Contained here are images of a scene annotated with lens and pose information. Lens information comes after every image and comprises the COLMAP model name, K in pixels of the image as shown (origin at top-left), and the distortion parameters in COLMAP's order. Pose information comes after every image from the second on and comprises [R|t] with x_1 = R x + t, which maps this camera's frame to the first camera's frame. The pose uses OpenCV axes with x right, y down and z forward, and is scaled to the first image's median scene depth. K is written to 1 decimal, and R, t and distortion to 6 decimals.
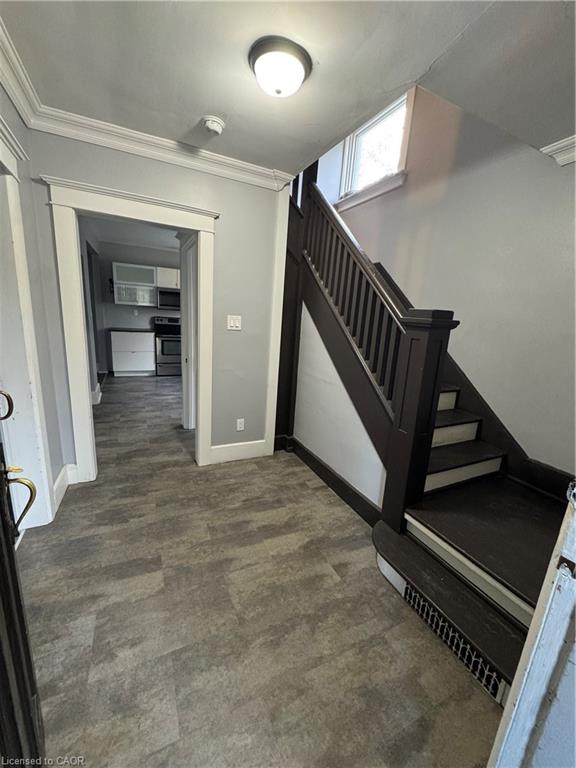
lens RADIAL K [[307.4, 0, 288.0], [0, 307.4, 384.0], [0, 0, 1]] dist [-0.001813, -0.000591]
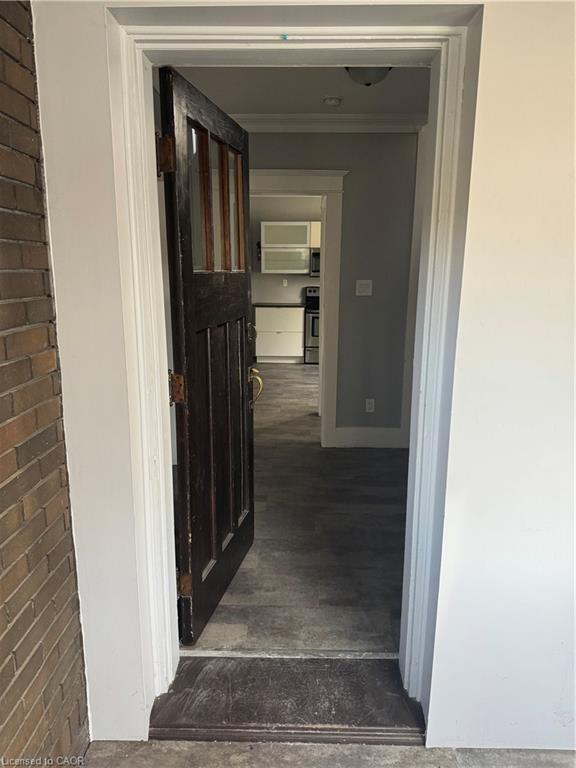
lens RADIAL K [[533.4, 0, 290.6], [0, 533.4, 388.3], [0, 0, 1]] dist [0.088328, -0.118553]
pose [[0.889547, 0.036500, -0.455383, 0.163755], [-0.045876, 0.998902, -0.009549, 0.053741], [0.454535, 0.029385, 0.890244, -0.220171]]
